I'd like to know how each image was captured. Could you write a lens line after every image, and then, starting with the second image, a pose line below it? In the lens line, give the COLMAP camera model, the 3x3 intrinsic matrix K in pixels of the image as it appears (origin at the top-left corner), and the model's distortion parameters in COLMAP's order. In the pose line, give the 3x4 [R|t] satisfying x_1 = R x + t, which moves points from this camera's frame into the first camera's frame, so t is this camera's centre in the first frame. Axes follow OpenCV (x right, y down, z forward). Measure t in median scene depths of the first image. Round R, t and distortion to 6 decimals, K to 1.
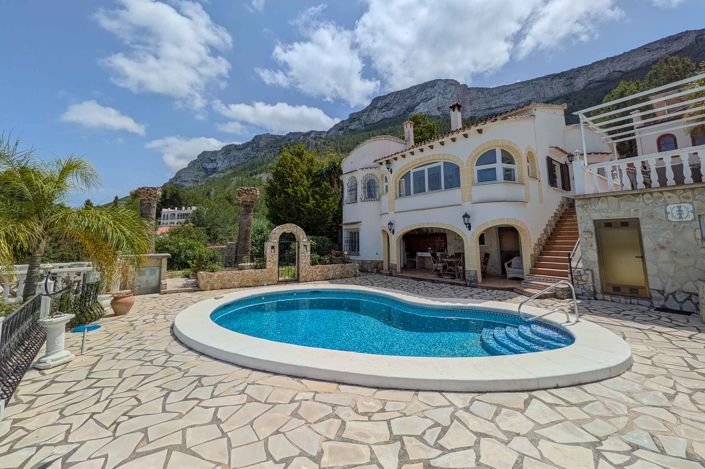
lens RADIAL K [[292.5, 0, 352.5], [0, 292.5, 234.5], [0, 0, 1]] dist [0.000592, 0.000073]
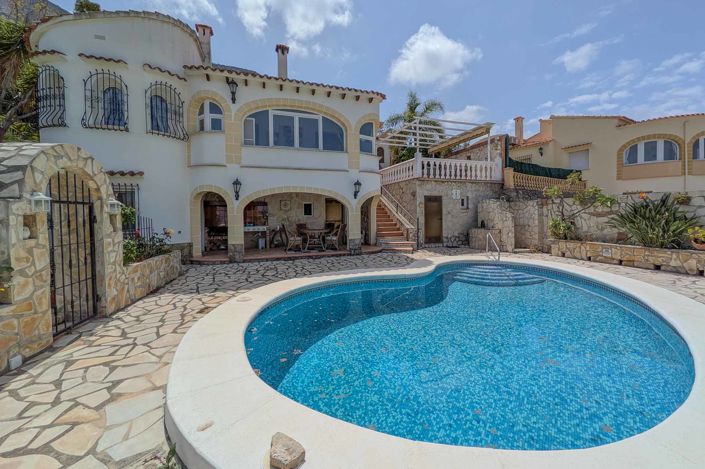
lens RADIAL K [[292.5, 0, 352.5], [0, 292.5, 234.5], [0, 0, 1]] dist [0.000592, 0.000073]
pose [[0.241387, -0.062195, 0.968434, -0.502044], [-0.008724, 0.997765, 0.066254, 0.037022], [-0.970390, -0.024441, 0.240305, 0.676109]]
